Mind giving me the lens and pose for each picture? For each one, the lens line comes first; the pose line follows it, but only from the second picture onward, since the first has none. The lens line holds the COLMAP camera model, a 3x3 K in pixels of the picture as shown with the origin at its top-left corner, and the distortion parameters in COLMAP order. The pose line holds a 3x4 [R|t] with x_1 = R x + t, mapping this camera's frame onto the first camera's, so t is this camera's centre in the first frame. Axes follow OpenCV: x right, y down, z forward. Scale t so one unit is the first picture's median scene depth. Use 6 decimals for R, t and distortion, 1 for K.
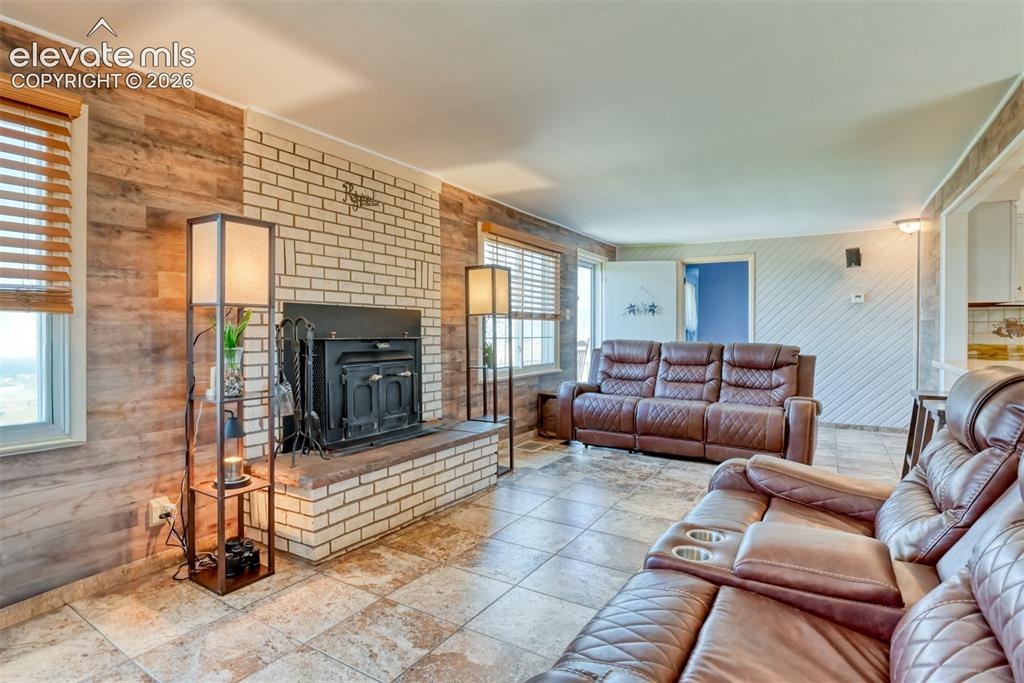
lens RADIAL K [[539.2, 0, 491.2], [0, 539.2, 339.6], [0, 0, 1]] dist [-0.027830, -0.000205]
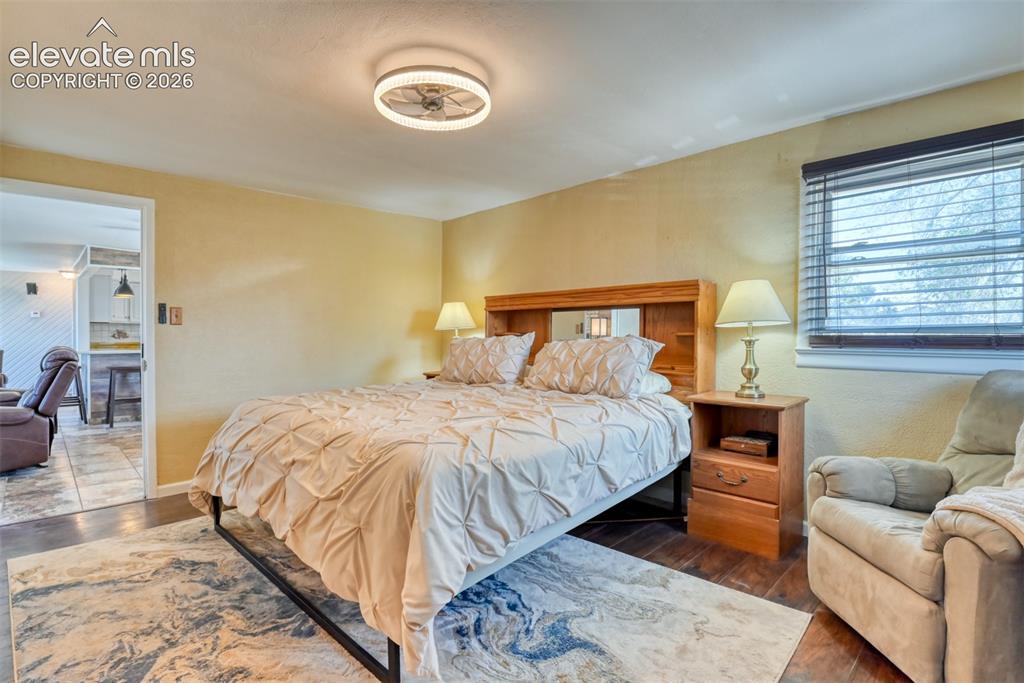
lens RADIAL K [[506.3, 0, 517.3], [0, 506.3, 344.5], [0, 0, 1]] dist [-0.026943, -0.000023]
pose [[0.222401, -0.013232, 0.974865, -0.723421], [0.009707, 0.999888, 0.011357, 0.015099], [-0.974907, 0.006937, 0.222505, -1.236383]]
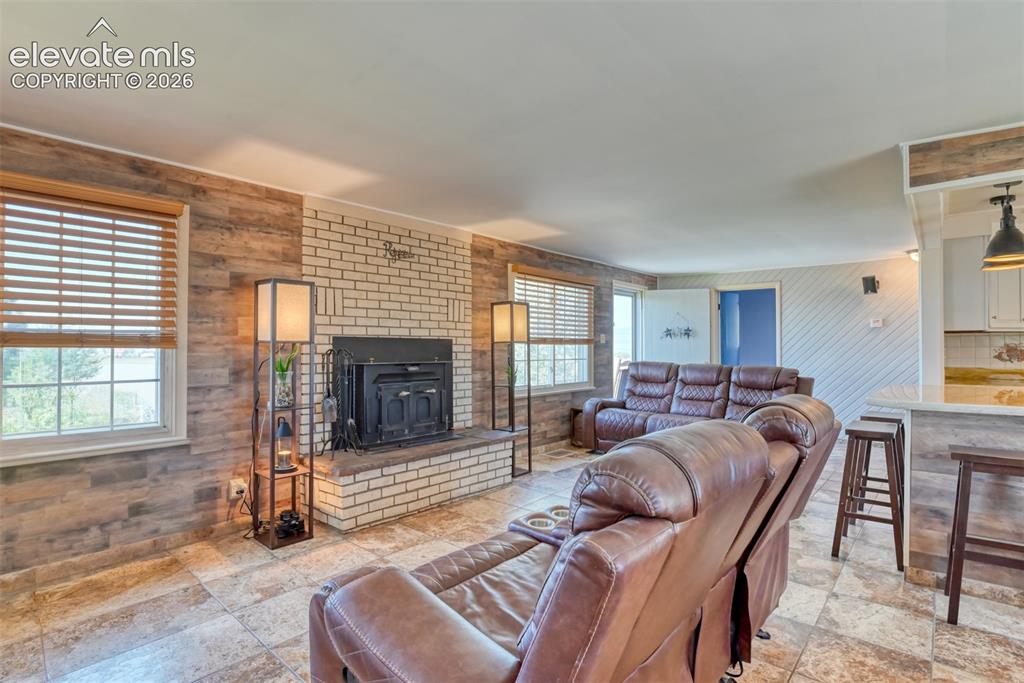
lens RADIAL K [[506.3, 0, 517.3], [0, 506.3, 344.5], [0, 0, 1]] dist [-0.026943, -0.000023]
pose [[0.990321, -0.000406, -0.138798, 0.203320], [-0.002565, 0.999771, -0.021229, -0.020522], [0.138775, 0.021380, 0.990093, -0.145838]]
